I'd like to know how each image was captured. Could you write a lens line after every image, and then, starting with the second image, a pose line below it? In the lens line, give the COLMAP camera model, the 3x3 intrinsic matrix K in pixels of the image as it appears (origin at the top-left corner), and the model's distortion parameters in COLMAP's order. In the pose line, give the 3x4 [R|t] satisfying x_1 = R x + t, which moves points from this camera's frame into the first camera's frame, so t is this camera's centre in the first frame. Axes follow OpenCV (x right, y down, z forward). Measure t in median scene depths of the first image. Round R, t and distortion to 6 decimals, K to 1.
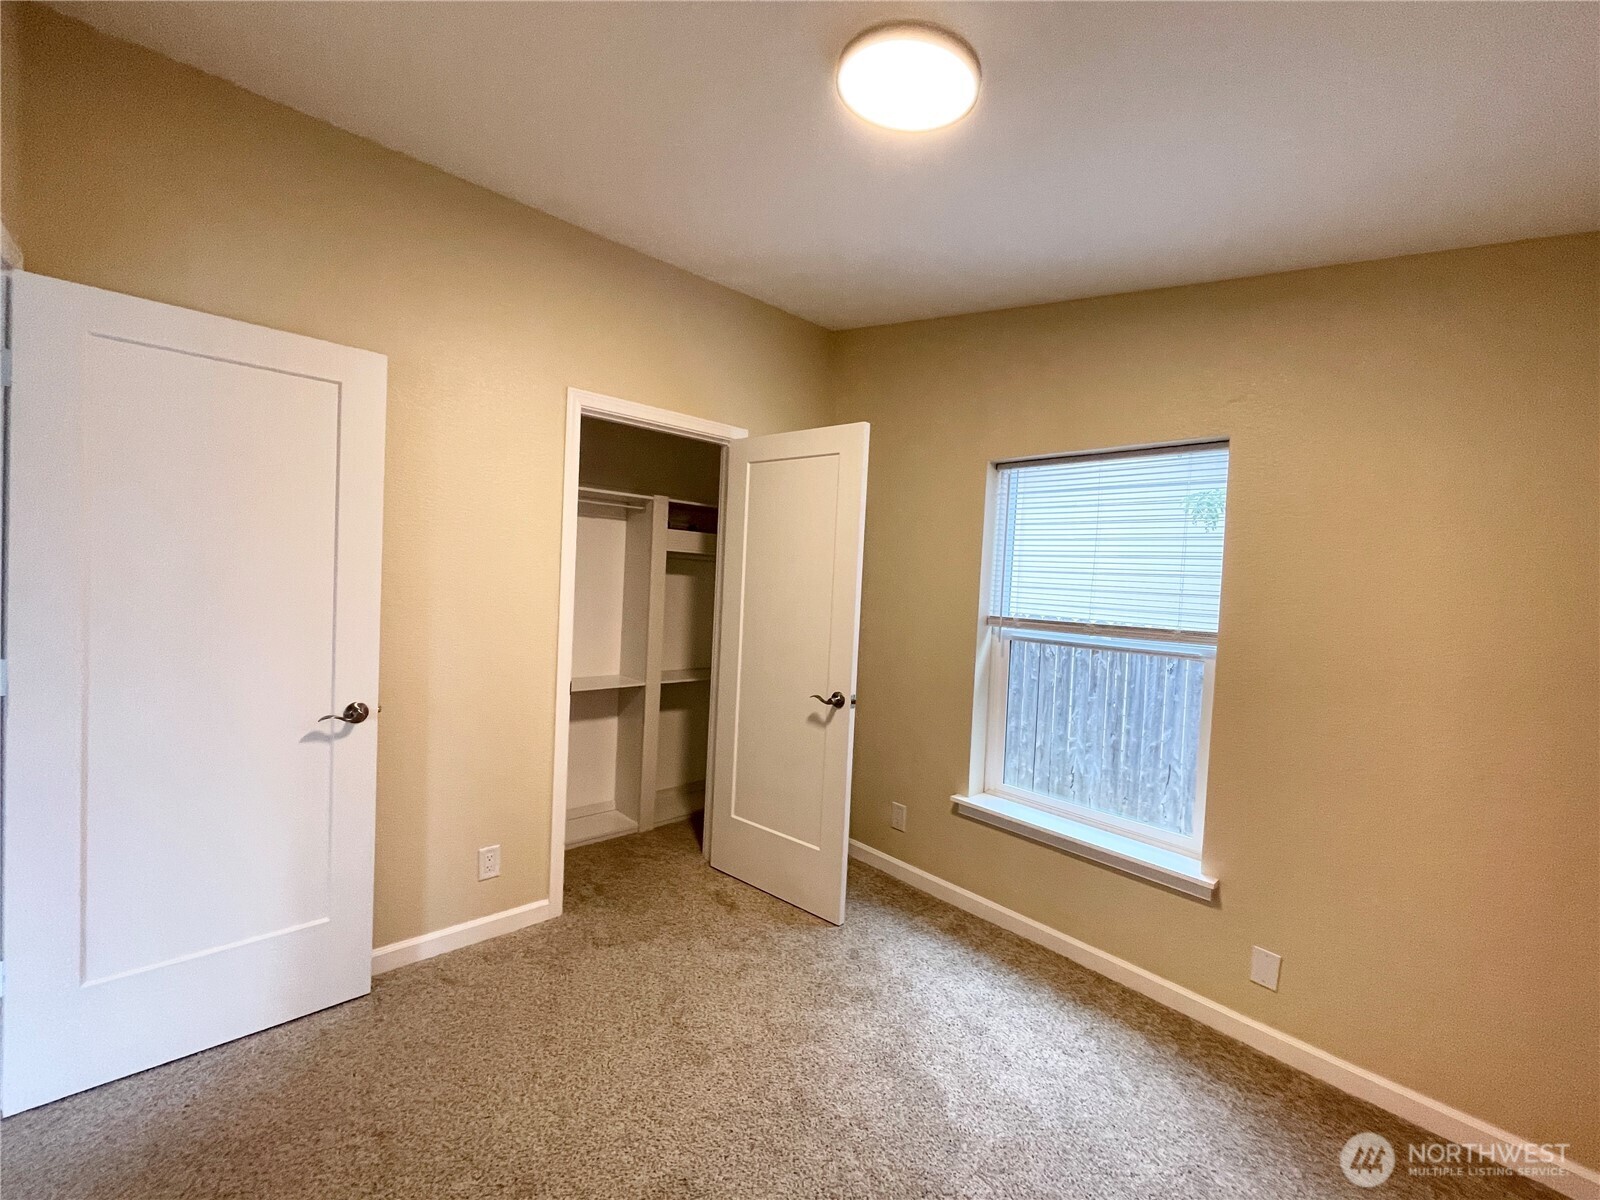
lens RADIAL K [[652.6, 0, 793.2], [0, 652.6, 599.0], [0, 0, 1]] dist [-0.000883, 0.004365]
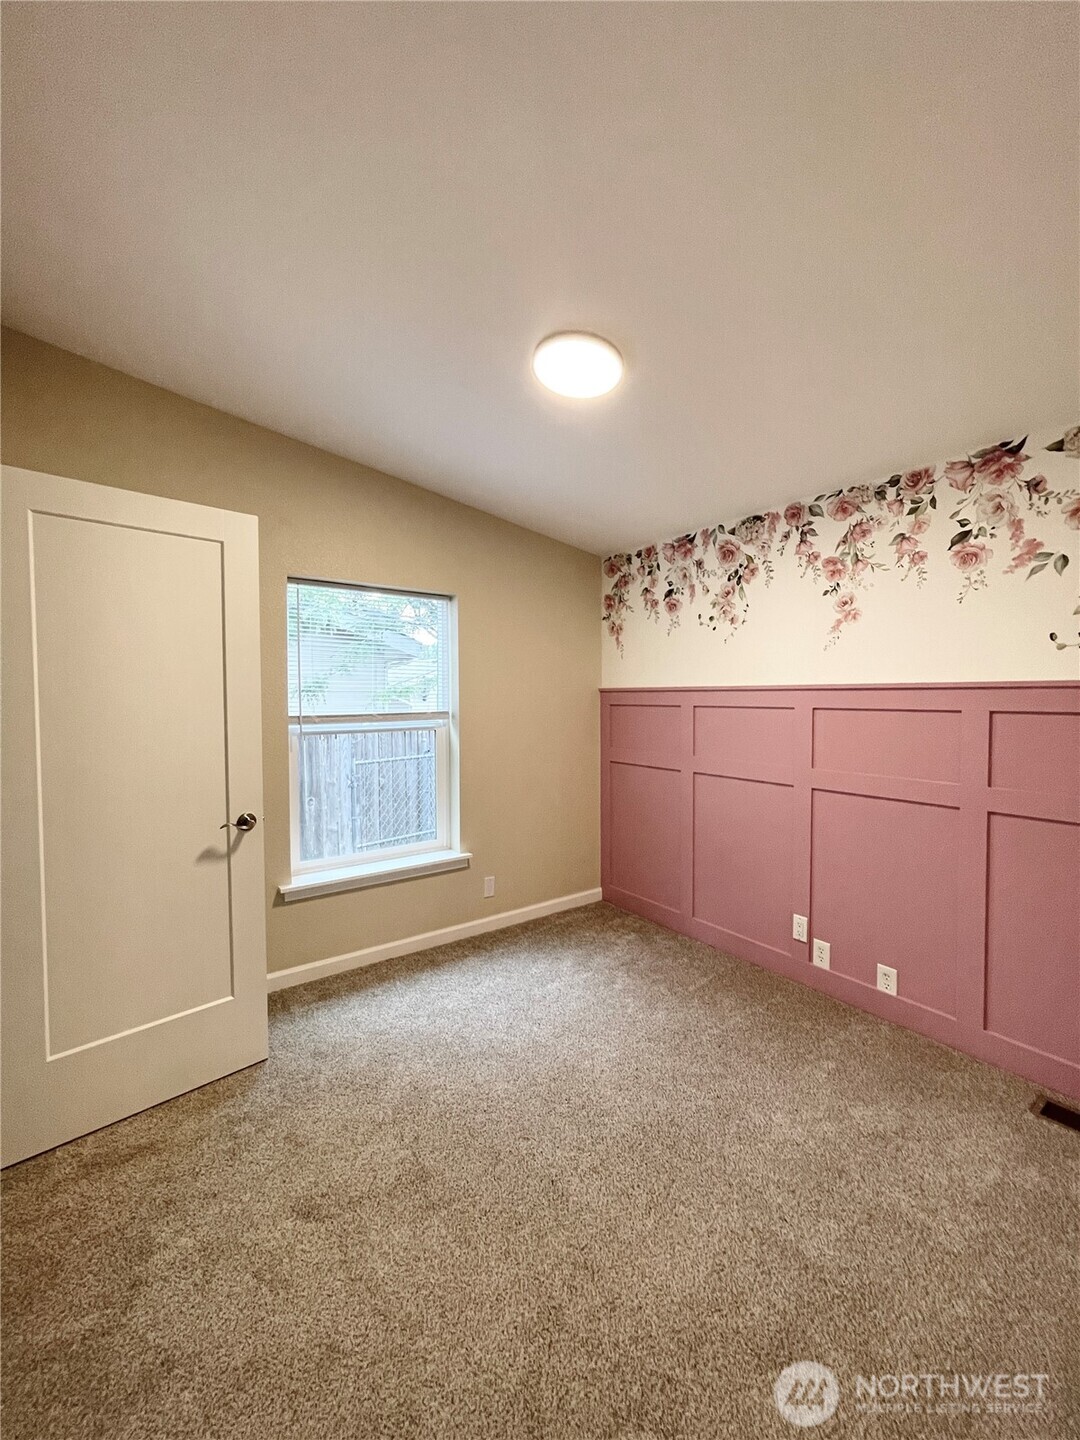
lens RADIAL K [[587.3, 0, 543.9], [0, 587.3, 715.9], [0, 0, 1]] dist [-0.000883, 0.004365]
pose [[0.110308, -0.085555, 0.990208, -0.704570], [0.040149, 0.995859, 0.081571, -0.041998], [-0.993086, 0.030758, 0.113286, 0.516797]]
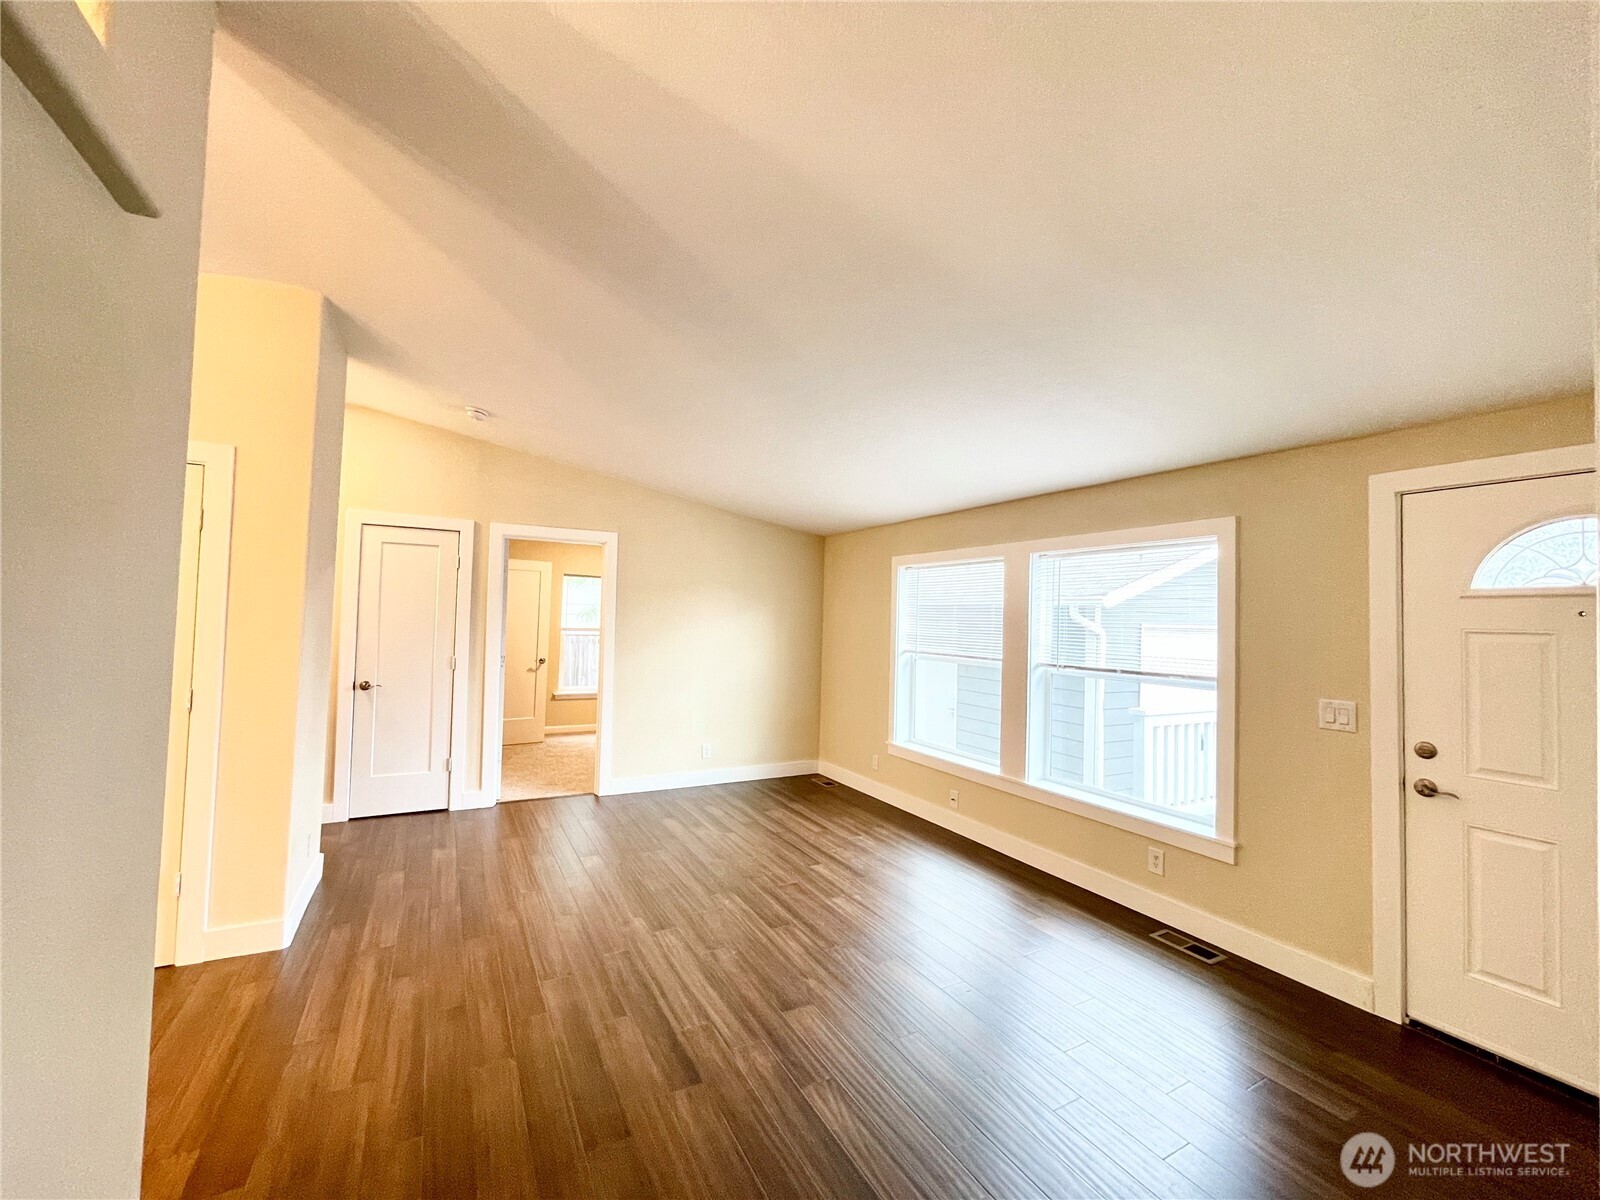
lens RADIAL K [[652.6, 0, 793.2], [0, 652.6, 599.0], [0, 0, 1]] dist [-0.000883, 0.004365]
pose [[0.239957, -0.010284, 0.970729, -2.449364], [0.012725, 0.999891, 0.007447, -0.118339], [-0.970700, 0.010566, 0.240061, -0.722441]]
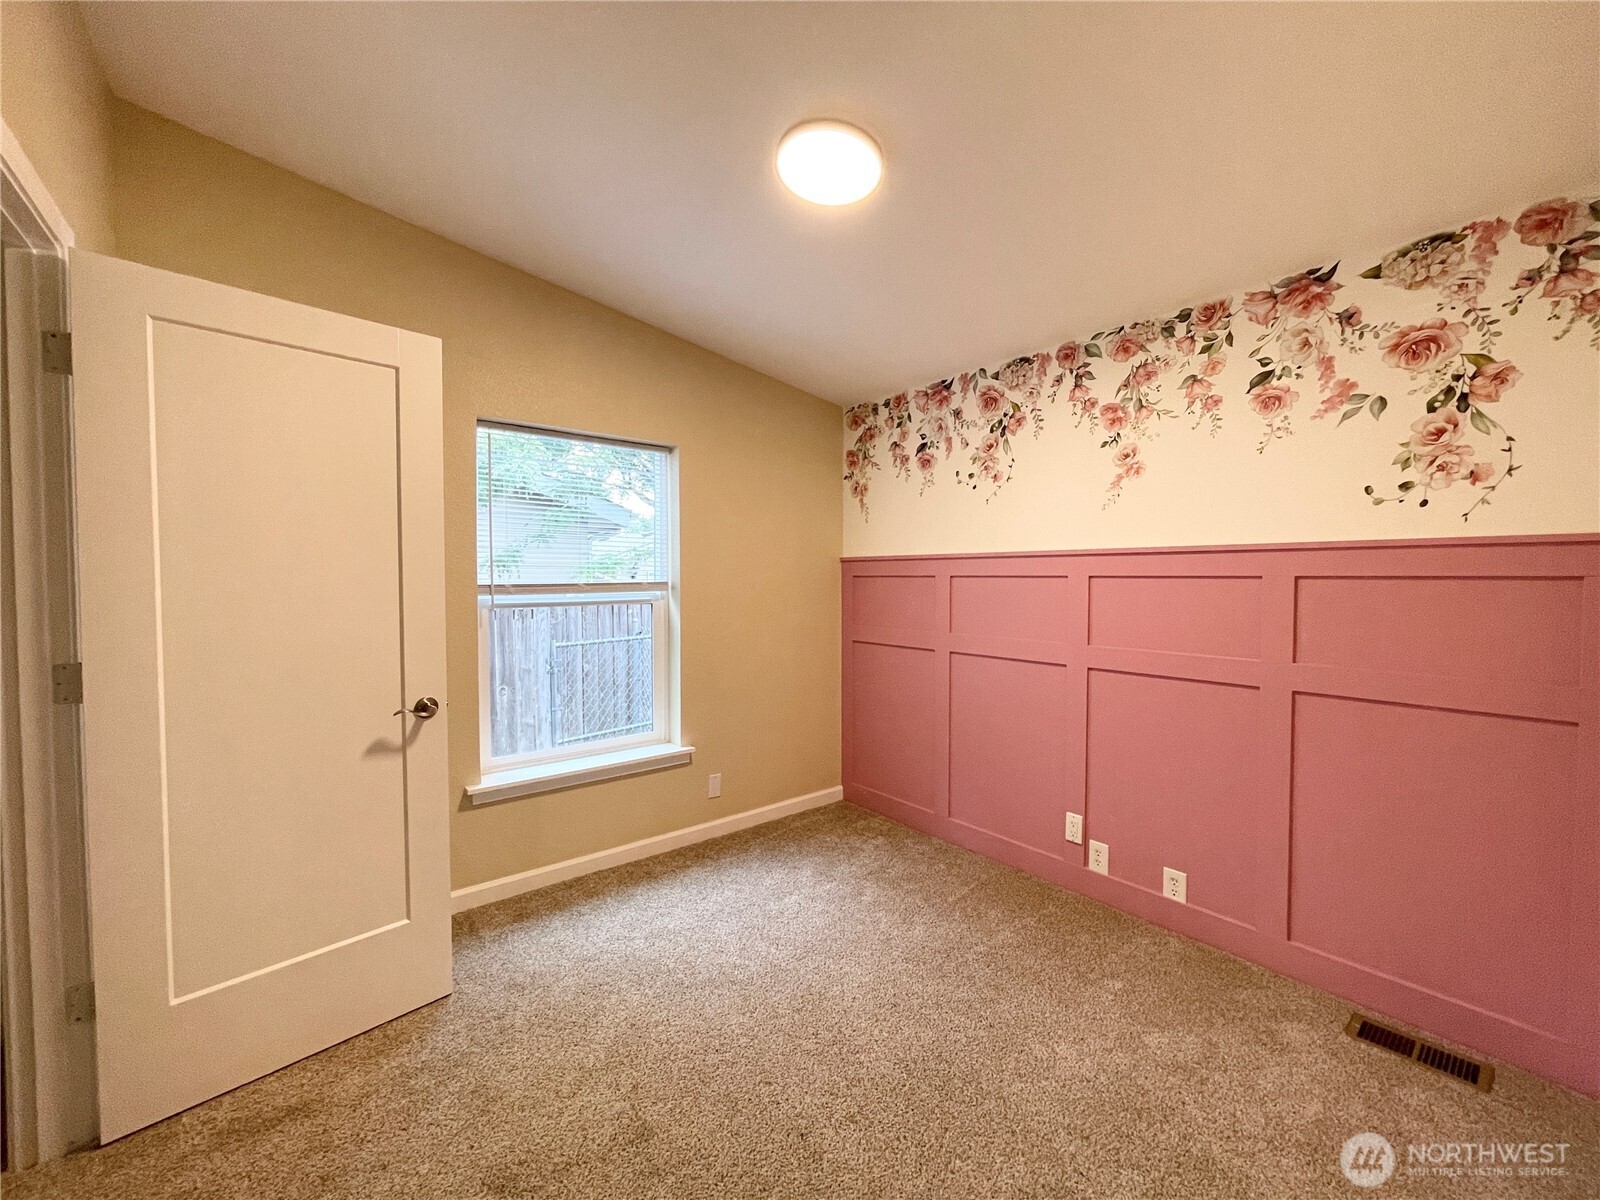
lens RADIAL K [[653.6, 0, 795.6], [0, 653.6, 596.8], [0, 0, 1]] dist [0.000131, 0.003566]
pose [[0.066318, -0.083360, 0.994310, -0.662163], [0.034753, 0.996092, 0.081192, -0.018227], [-0.997193, 0.029171, 0.068956, 0.545870]]
